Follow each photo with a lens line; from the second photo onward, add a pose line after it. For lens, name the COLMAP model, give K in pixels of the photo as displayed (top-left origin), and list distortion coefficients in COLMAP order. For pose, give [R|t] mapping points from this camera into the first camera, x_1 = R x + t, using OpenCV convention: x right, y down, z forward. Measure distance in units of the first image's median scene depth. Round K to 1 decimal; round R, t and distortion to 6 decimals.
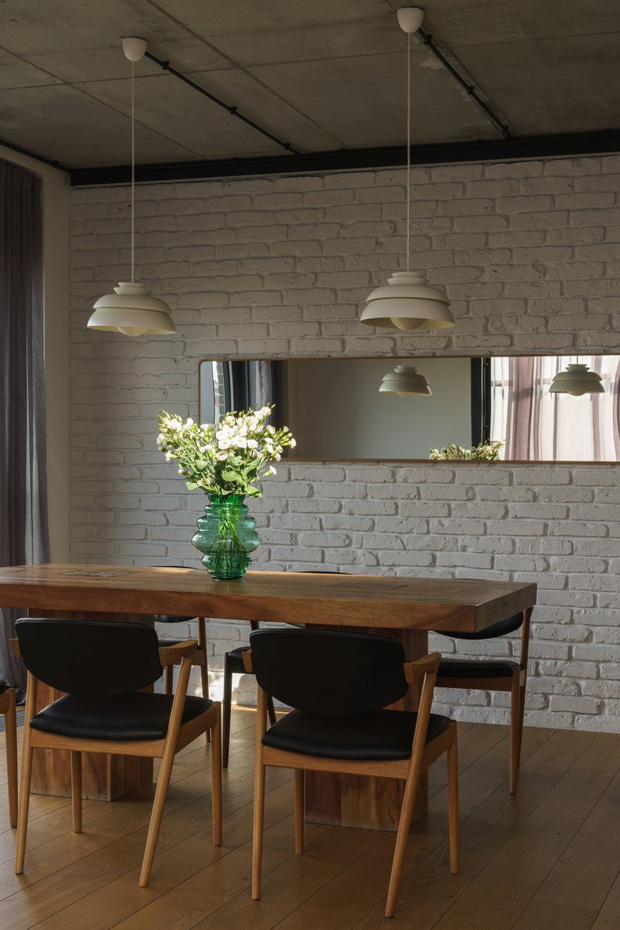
lens RADIAL K [[1337.5, 0, 310.0], [0, 1337.5, 465.0], [0, 0, 1]] dist [0.091296, -0.587765]
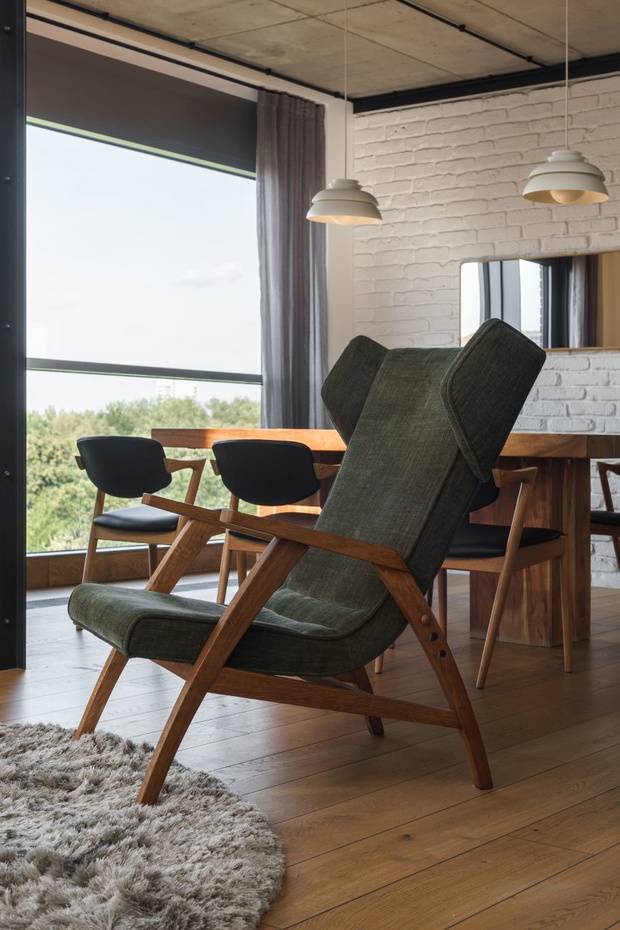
lens RADIAL K [[1337.5, 0, 310.0], [0, 1337.5, 465.0], [0, 0, 1]] dist [0.091296, -0.587765]
pose [[0.941943, 0.011024, -0.335592, 0.176731], [-0.004392, 0.999780, 0.020513, 0.067601], [0.335744, -0.017848, 0.941784, -0.088545]]
